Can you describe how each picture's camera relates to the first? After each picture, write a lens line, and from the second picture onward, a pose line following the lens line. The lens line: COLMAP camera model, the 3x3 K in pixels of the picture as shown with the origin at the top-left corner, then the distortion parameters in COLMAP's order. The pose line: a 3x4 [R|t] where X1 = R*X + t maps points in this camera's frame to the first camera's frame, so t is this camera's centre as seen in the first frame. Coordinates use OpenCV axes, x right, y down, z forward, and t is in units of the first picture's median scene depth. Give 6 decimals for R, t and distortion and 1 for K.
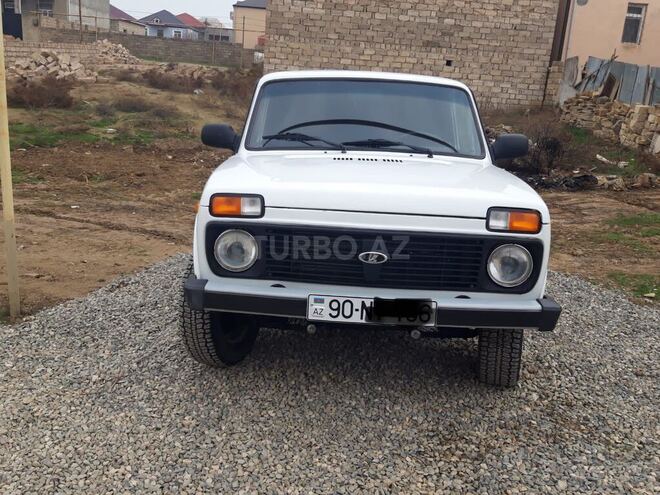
lens RADIAL K [[678.6, 0, 321.9], [0, 678.6, 258.1], [0, 0, 1]] dist [0.103558, -0.212526]
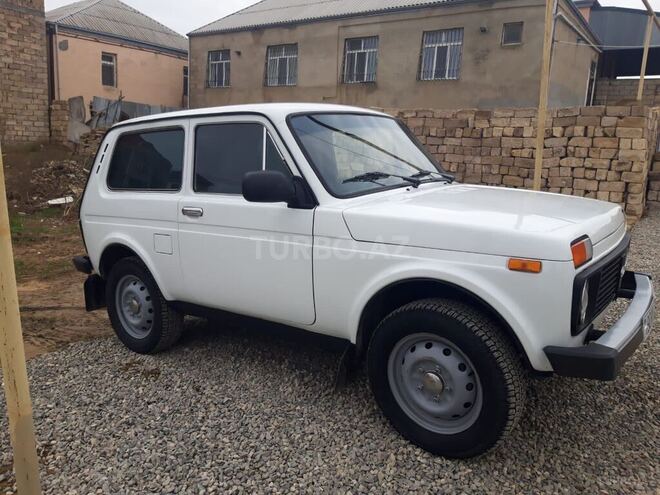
lens RADIAL K [[549.1, 0, 330.0], [0, 549.1, 247.5], [0, 0, 1]] dist [0.078206, -0.116184]
pose [[0.542234, -0.196497, 0.816928, -0.186408], [0.217099, 0.972019, 0.089703, -0.045728], [-0.811696, 0.128714, 0.569721, 0.180164]]
